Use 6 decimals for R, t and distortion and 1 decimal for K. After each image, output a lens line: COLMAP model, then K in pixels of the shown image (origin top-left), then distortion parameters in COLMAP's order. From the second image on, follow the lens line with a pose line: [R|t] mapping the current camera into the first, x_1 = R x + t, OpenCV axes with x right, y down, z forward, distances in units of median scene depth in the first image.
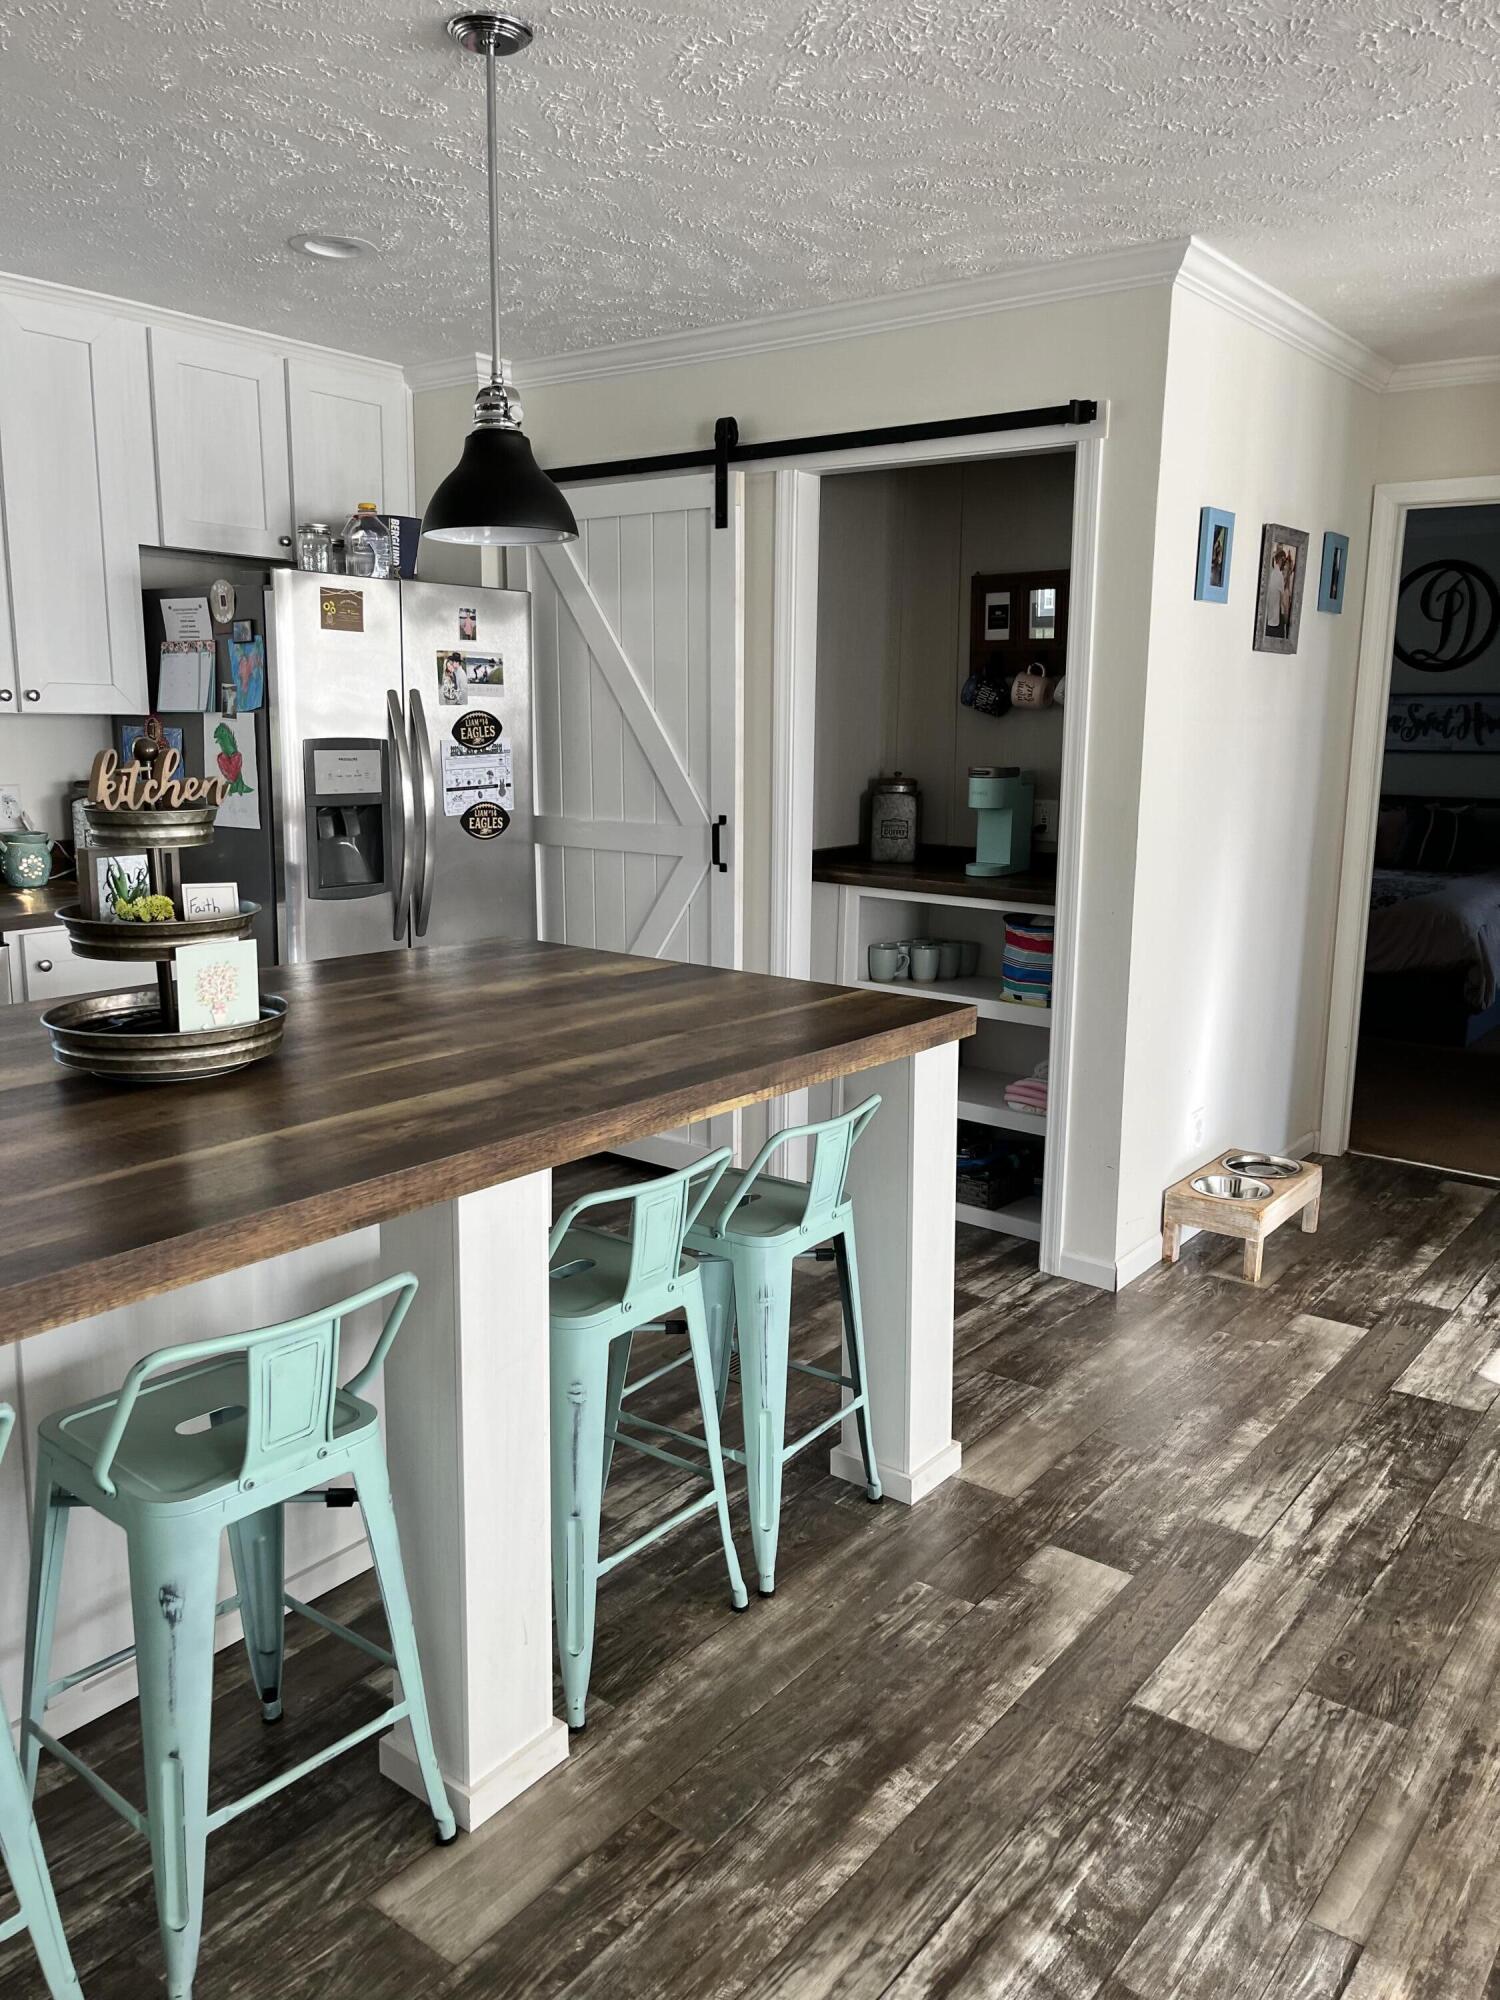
lens RADIAL K [[1481.9, 0, 750.0], [0, 1481.9, 1000.0], [0, 0, 1]] dist [0.083758, -0.118159]
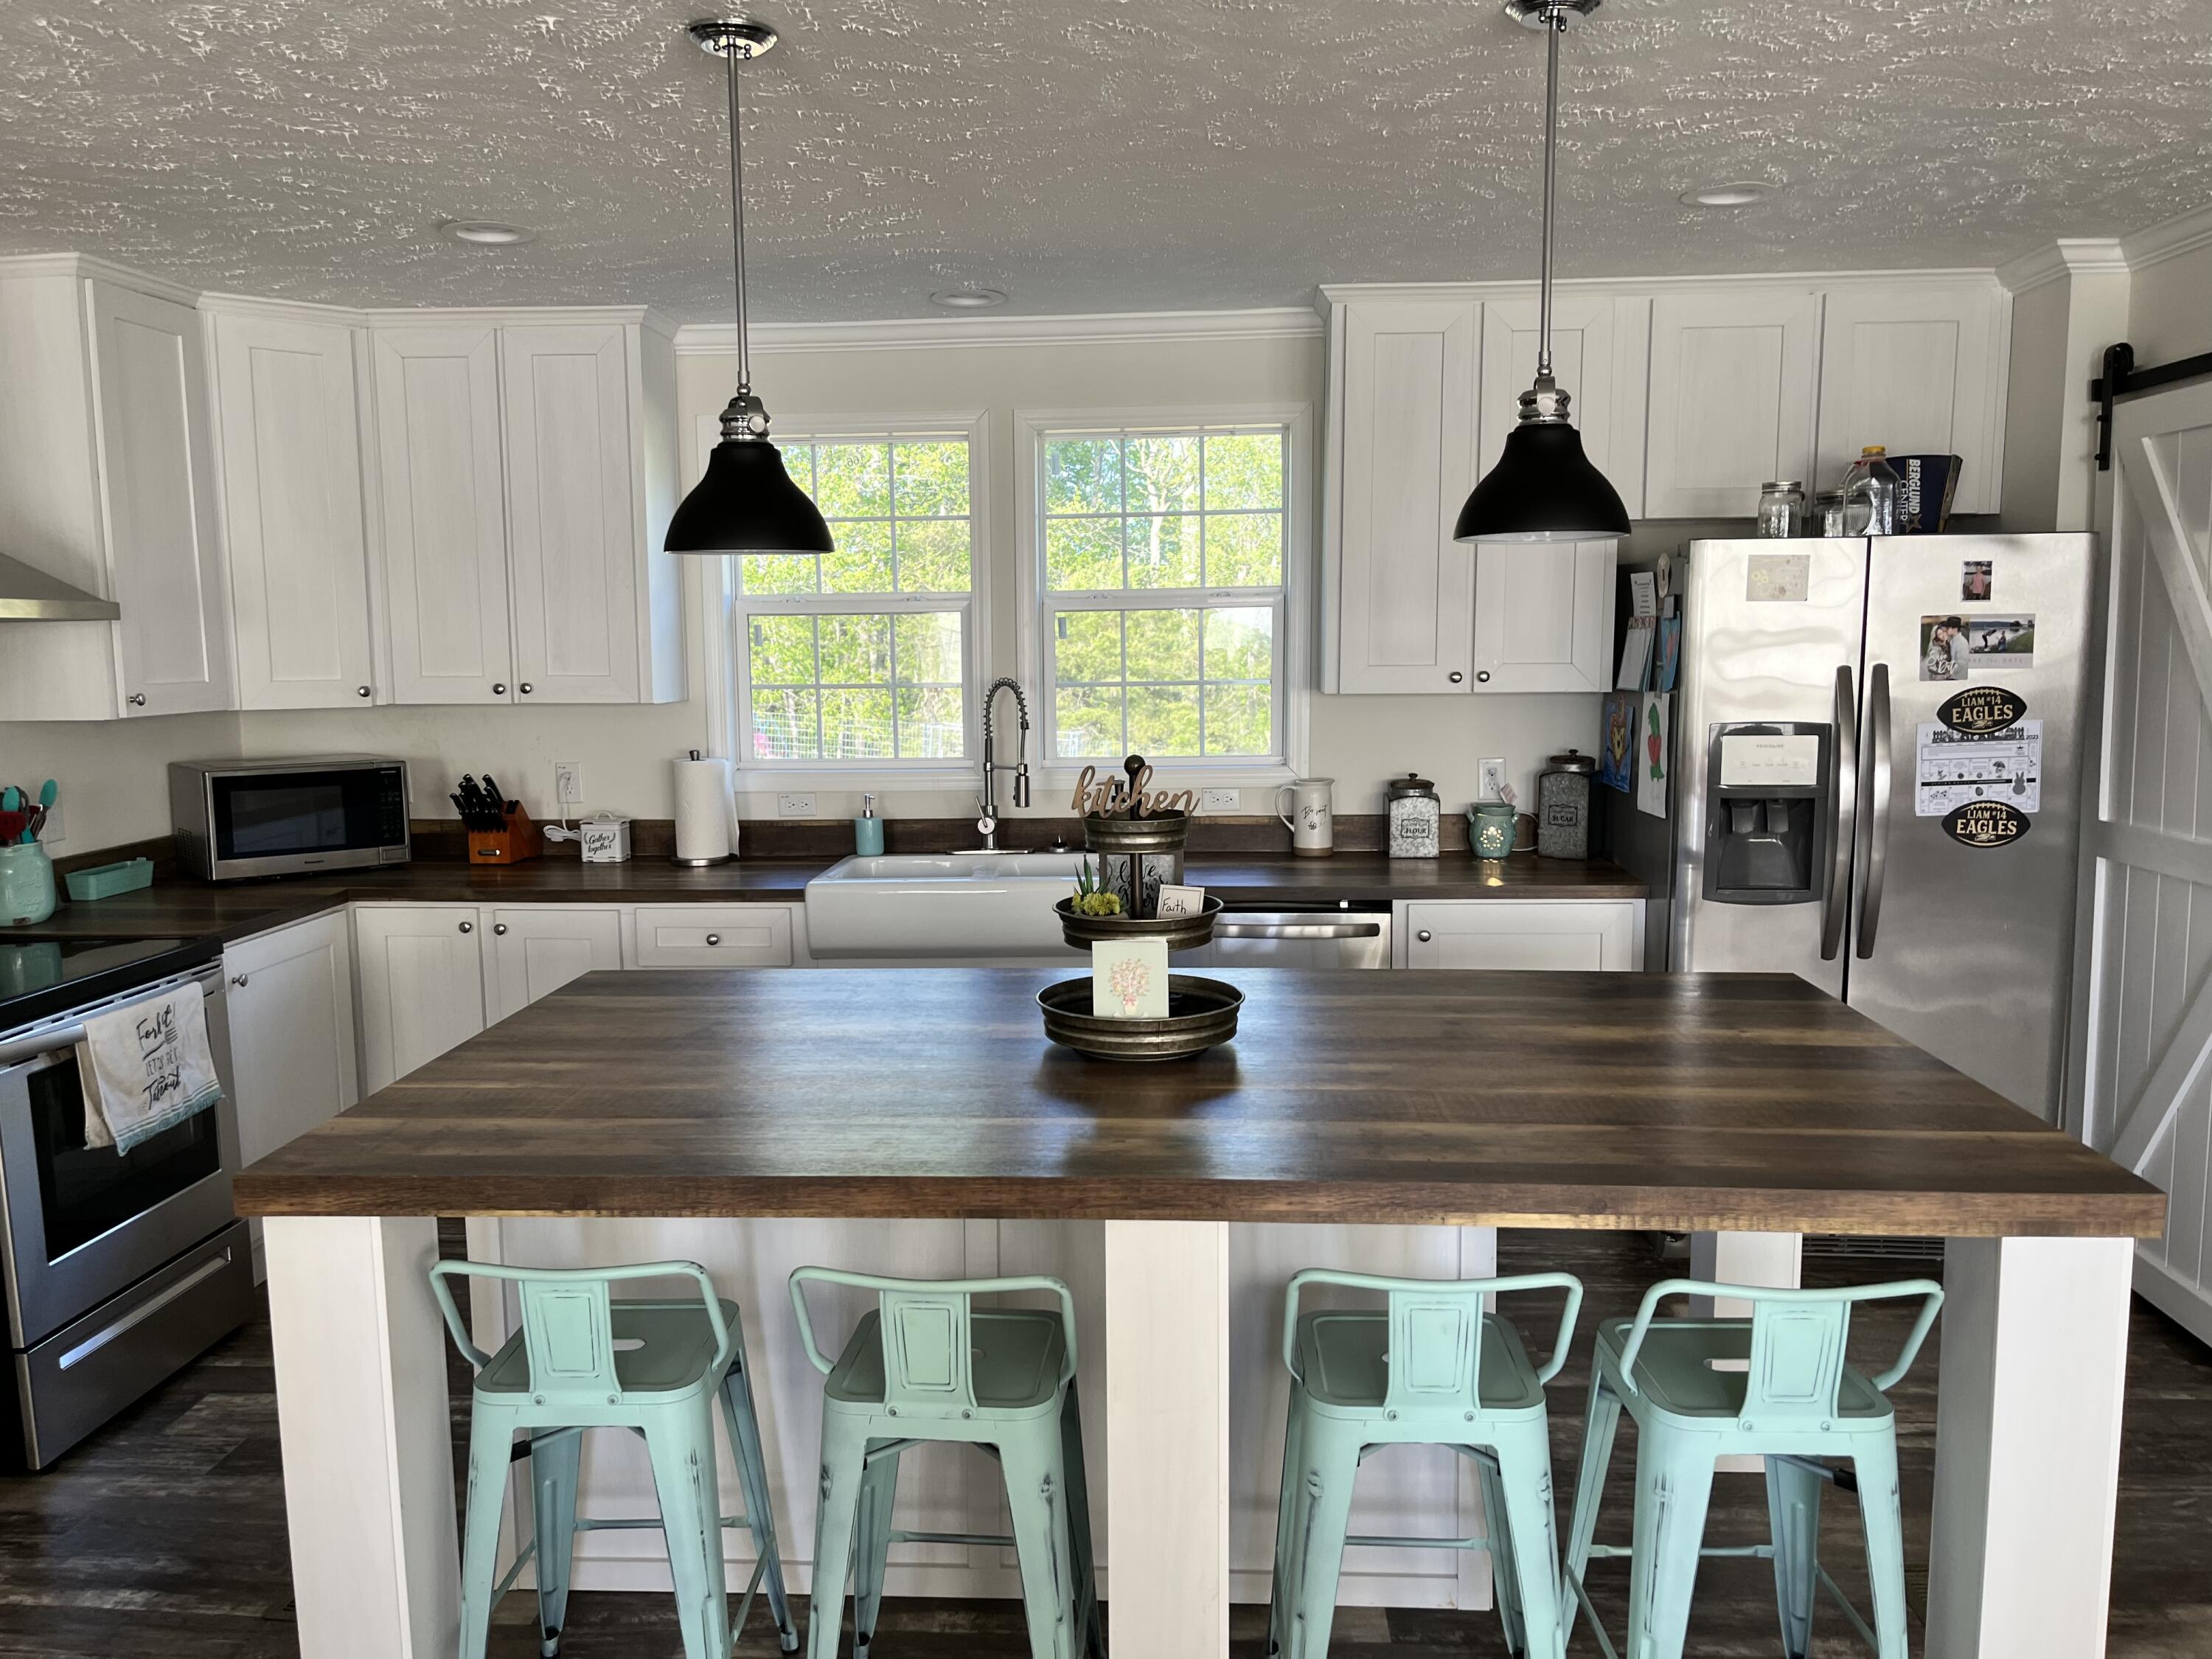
lens RADIAL K [[1639.0, 0, 1107.9], [0, 1639.0, 851.6], [0, 0, 1]] dist [0.083758, -0.118159]
pose [[0.582457, 0.090409, -0.807818, 0.272838], [-0.141393, 0.989914, 0.008841, -0.050708], [0.800470, 0.109070, 0.589365, 0.119606]]
